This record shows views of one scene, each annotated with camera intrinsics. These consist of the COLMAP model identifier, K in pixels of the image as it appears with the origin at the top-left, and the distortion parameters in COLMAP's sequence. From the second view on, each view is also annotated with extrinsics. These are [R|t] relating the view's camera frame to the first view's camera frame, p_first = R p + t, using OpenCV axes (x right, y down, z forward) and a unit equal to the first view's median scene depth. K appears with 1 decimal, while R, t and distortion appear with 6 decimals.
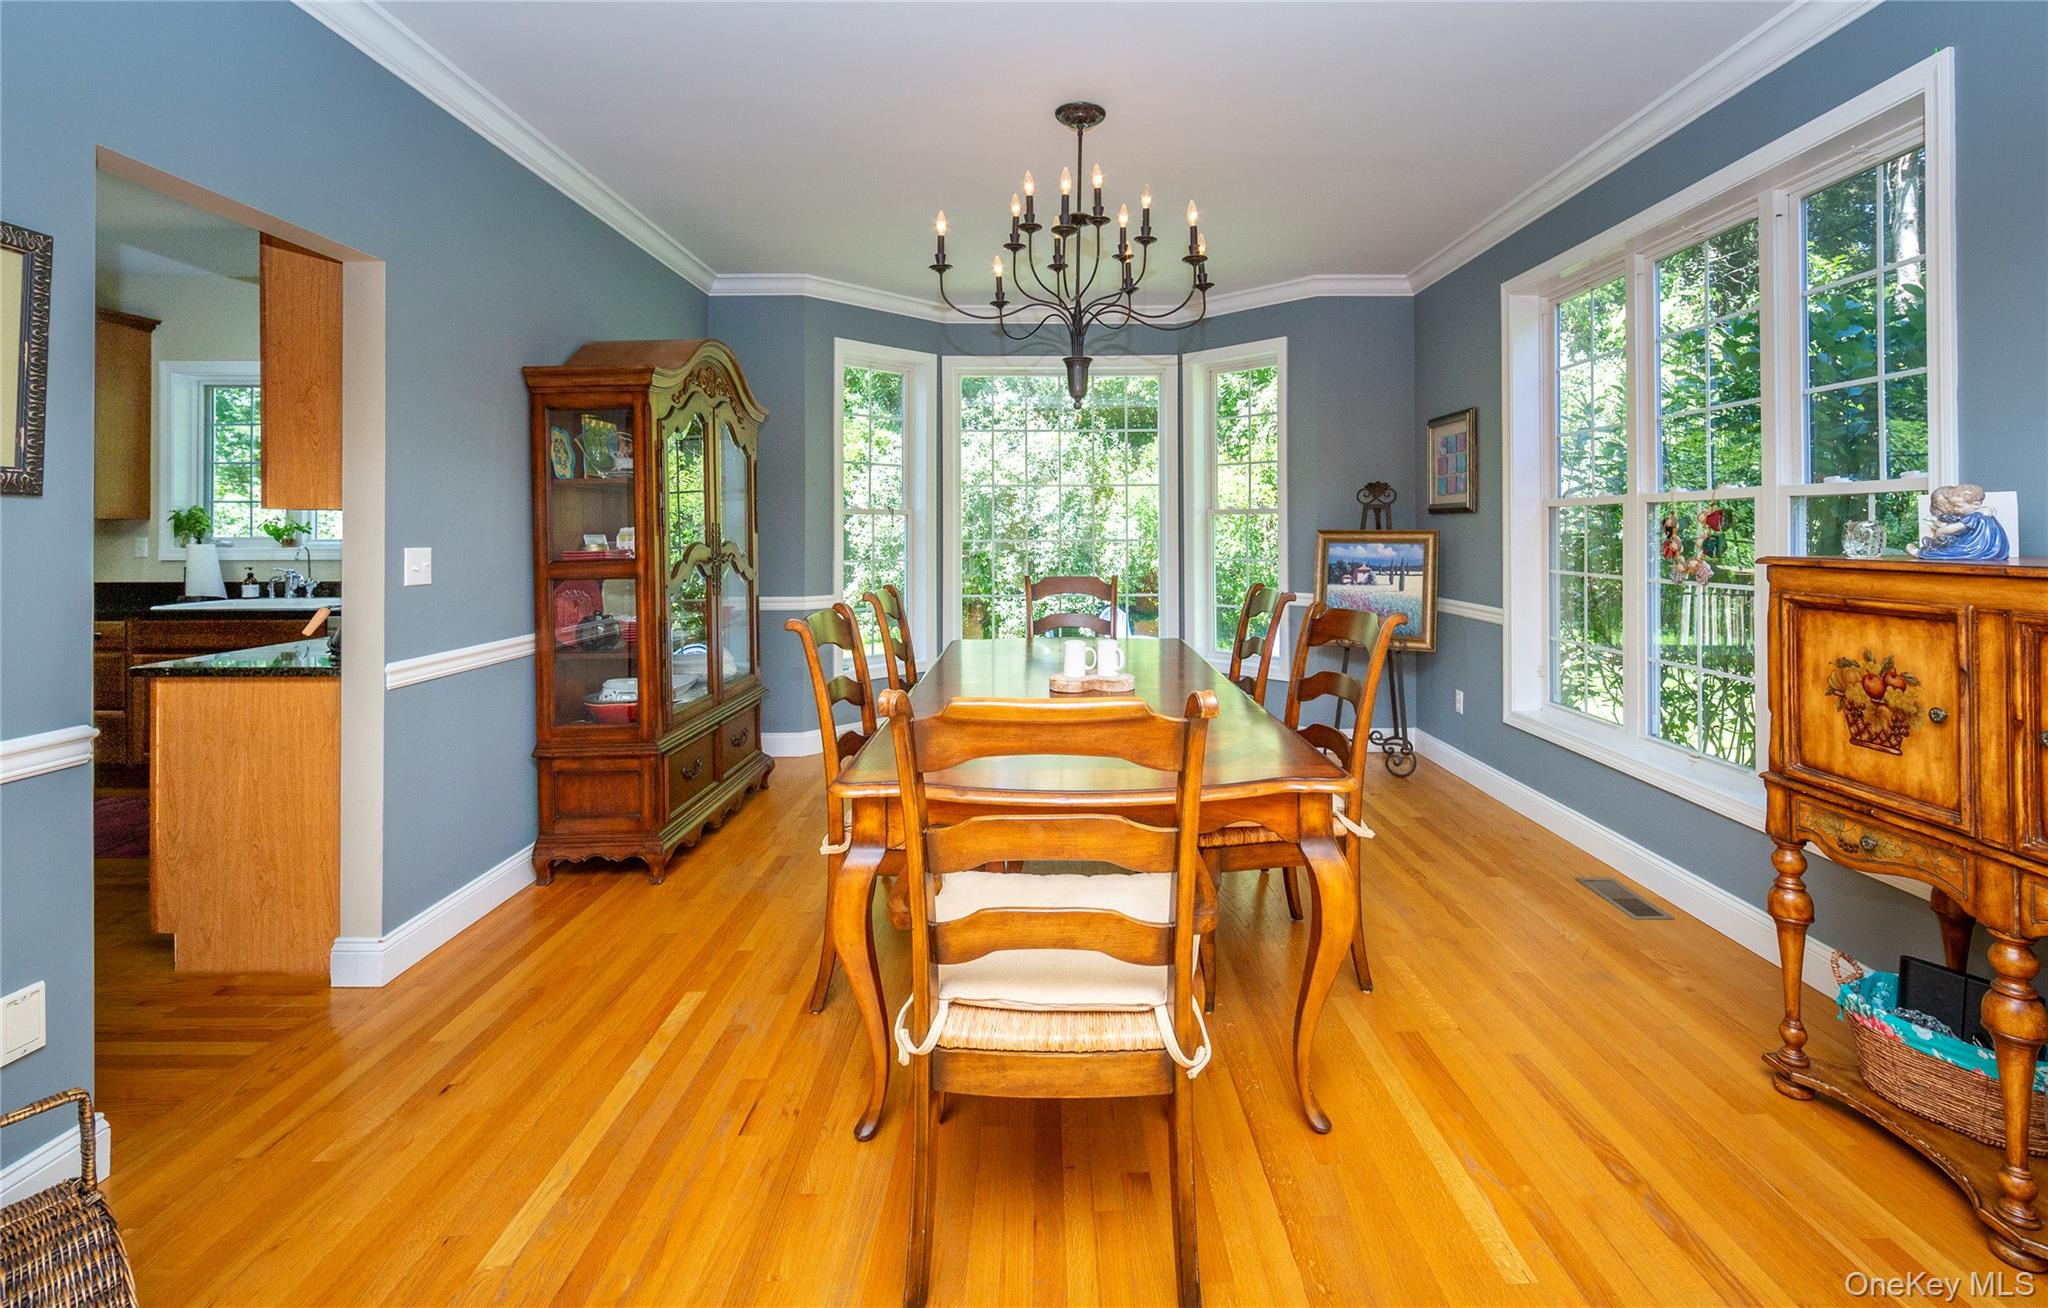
lens RADIAL K [[884.3, 0, 1038.7], [0, 884.3, 532.8], [0, 0, 1]] dist [-0.003464, 0.000022]
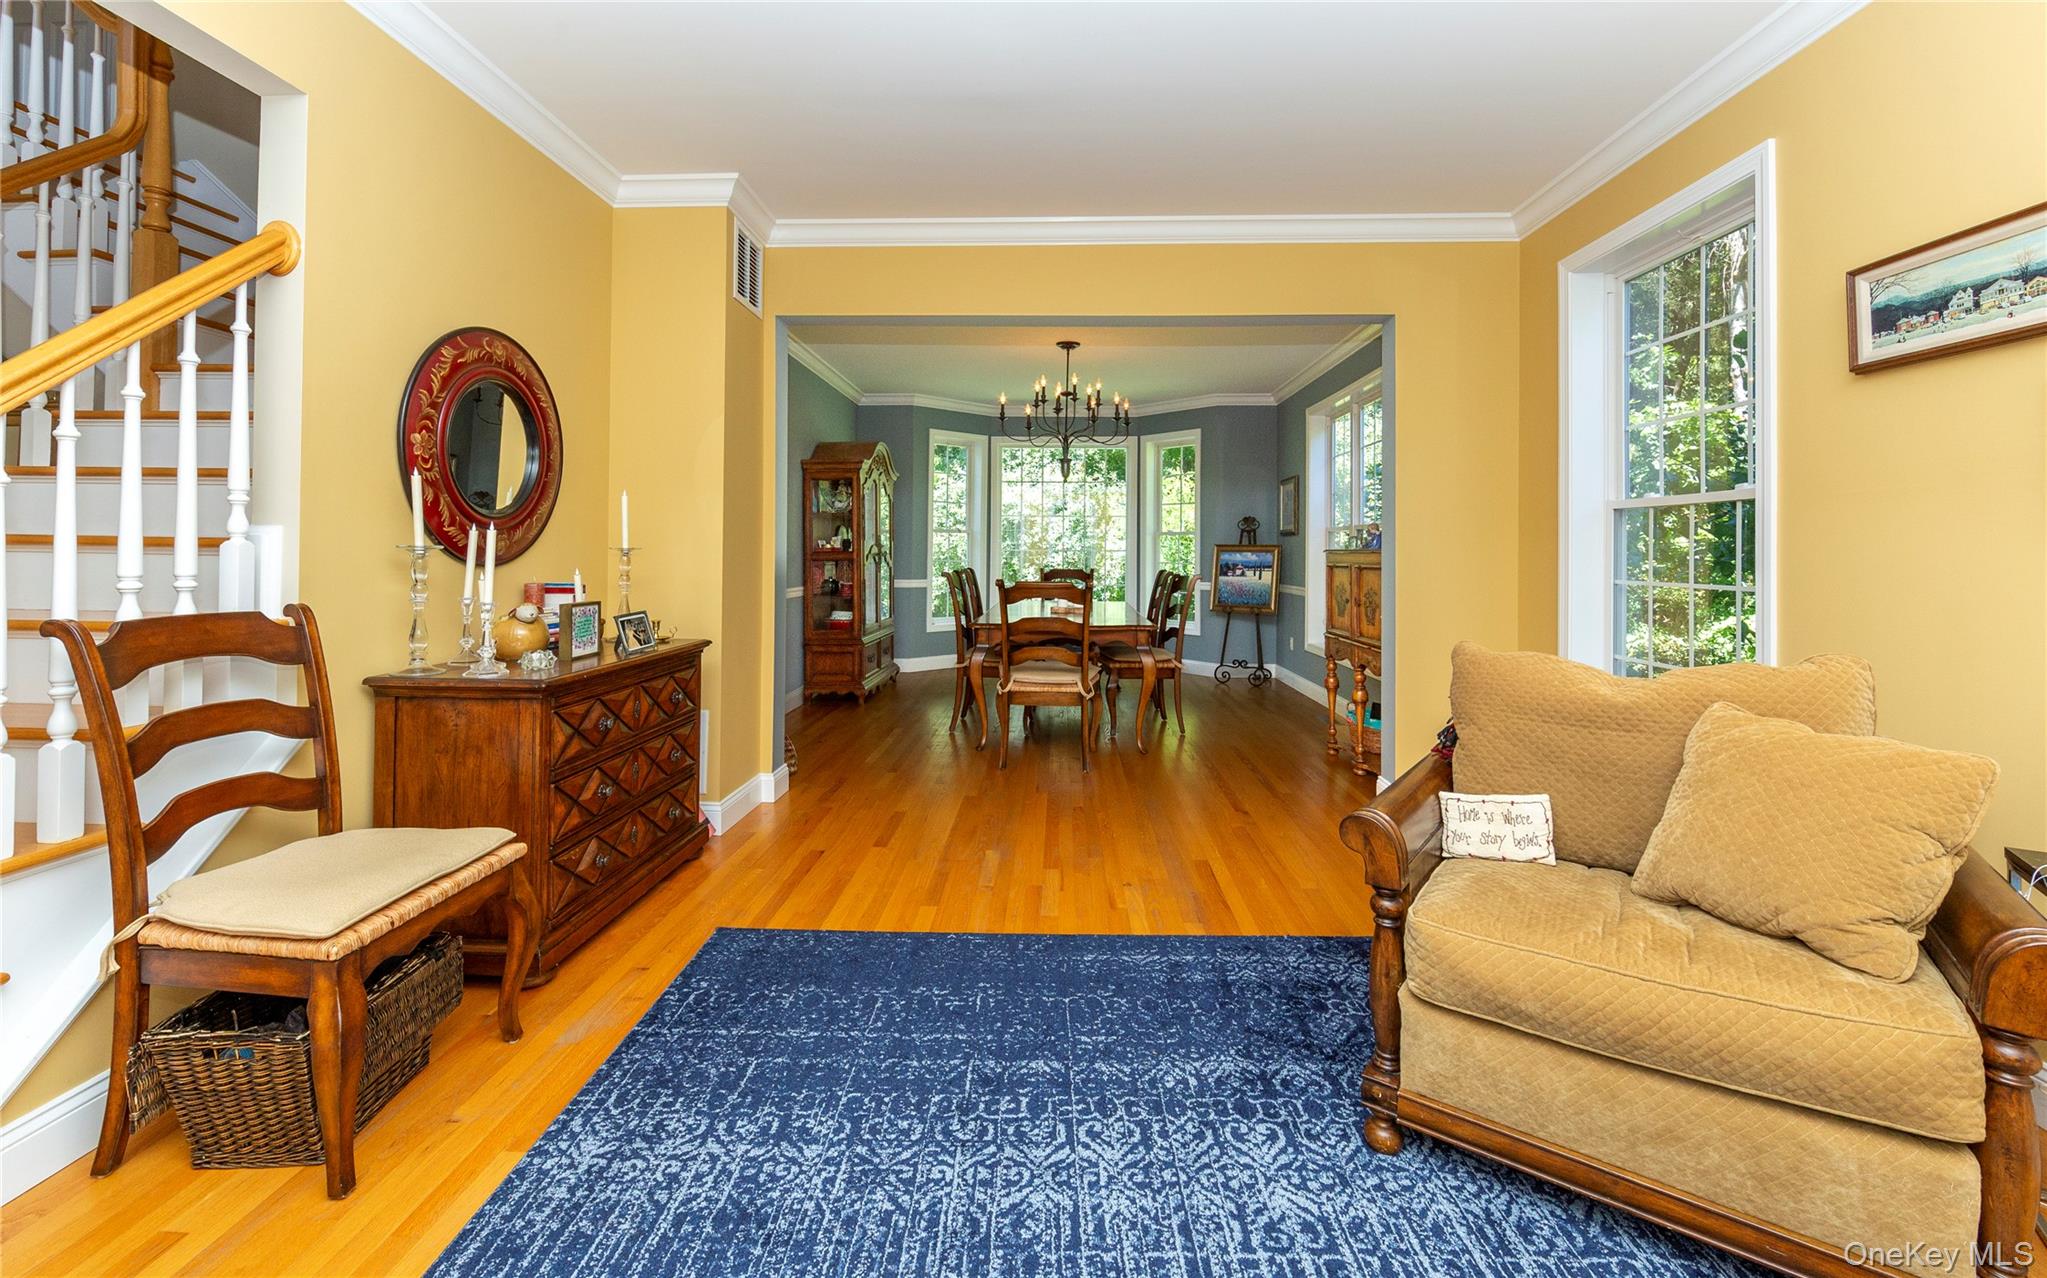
lens RADIAL K [[827.9, 0, 1020.1], [0, 827.9, 544.0], [0, 0, 1]] dist [-0.003402, -0.000617]
pose [[0.998909, 0.012421, -0.045015, 0.016979], [-0.013068, 0.999815, -0.014106, 0.024006], [0.044832, 0.014679, 0.998887, -0.618097]]
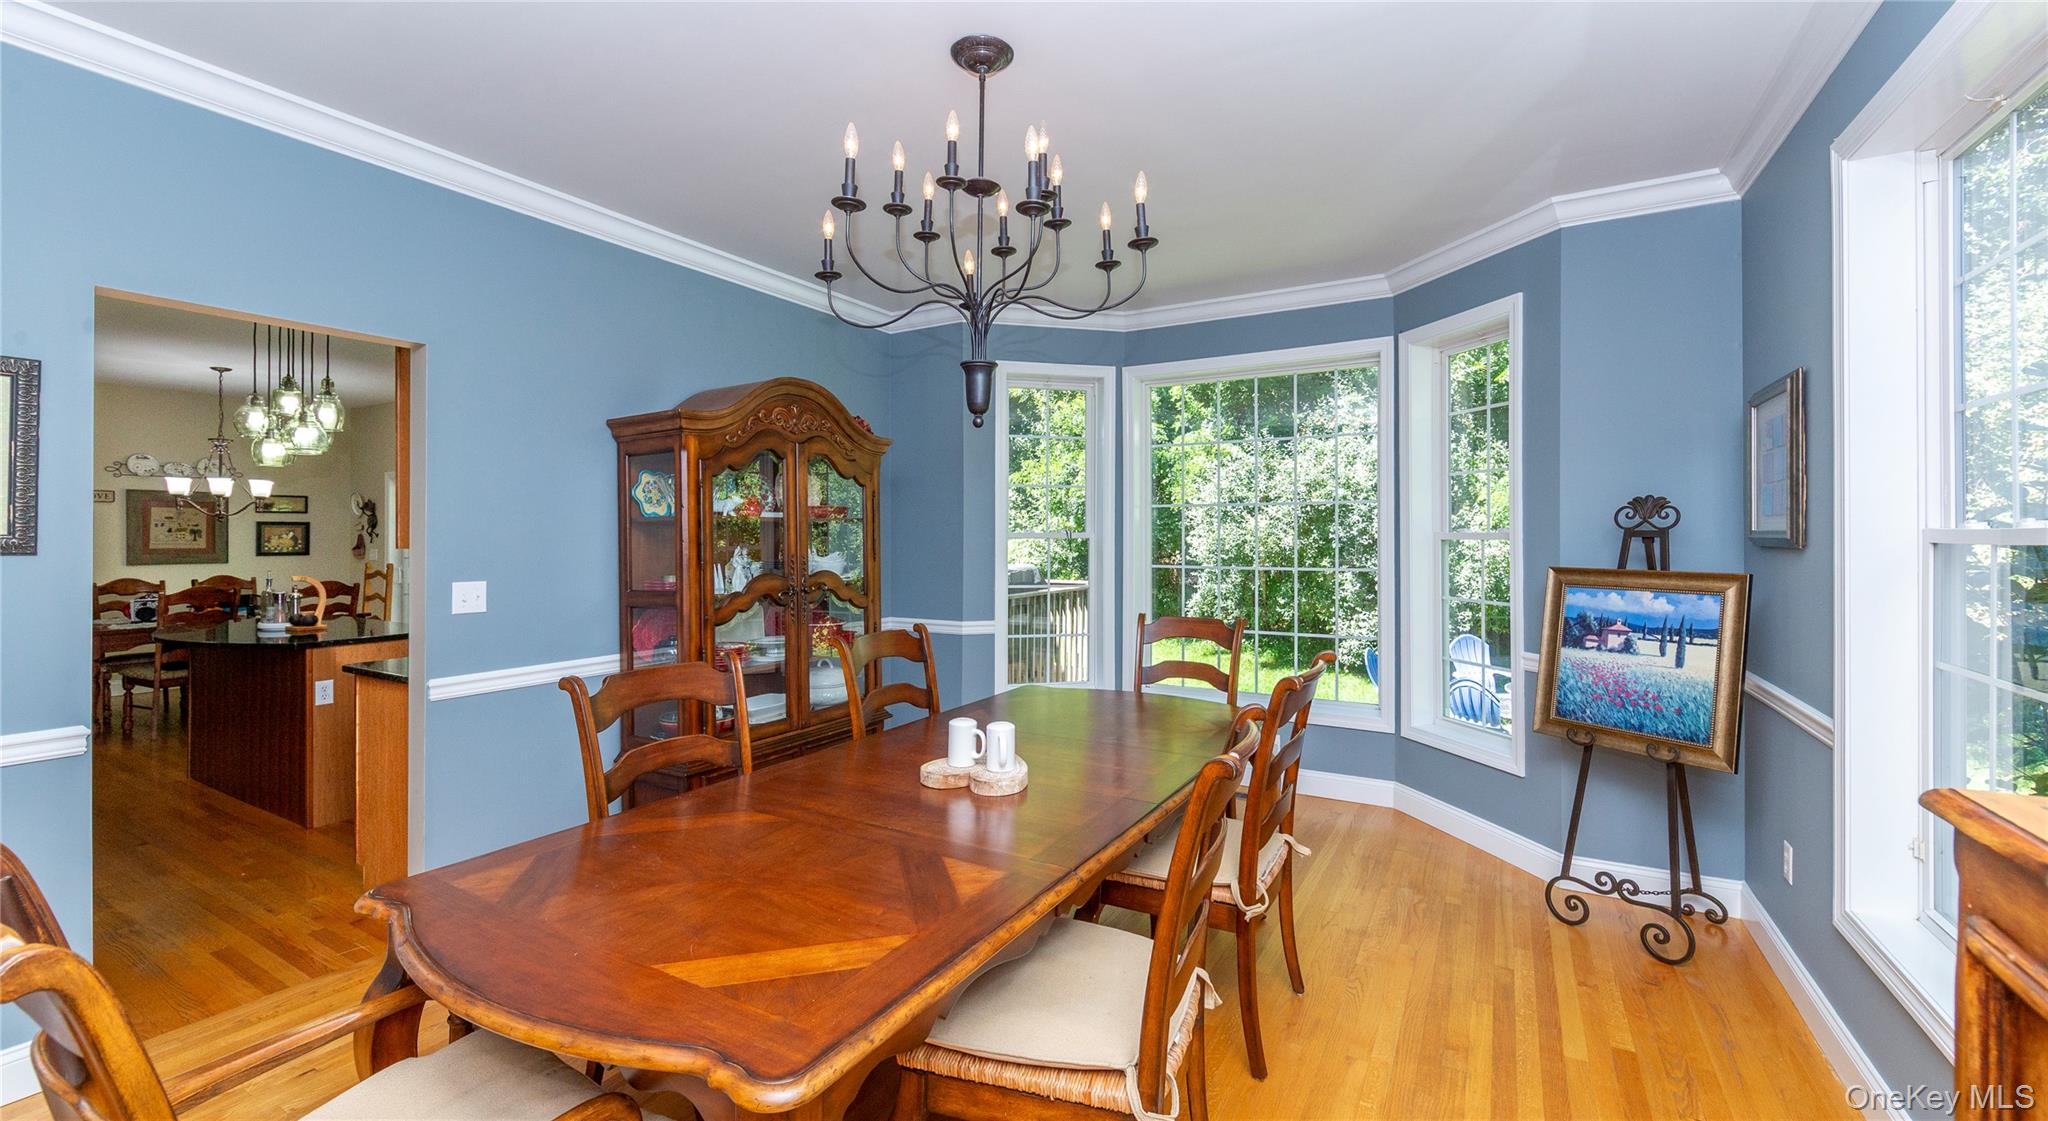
lens RADIAL K [[826.4, 0, 1024.2], [0, 826.4, 539.1], [0, 0, 1]] dist [-0.000645, -0.000503]
pose [[0.865639, 0.003724, -0.500655, 0.295781], [-0.002721, 0.999993, 0.002735, -0.027007], [0.500661, -0.001005, 0.865643, 0.246077]]
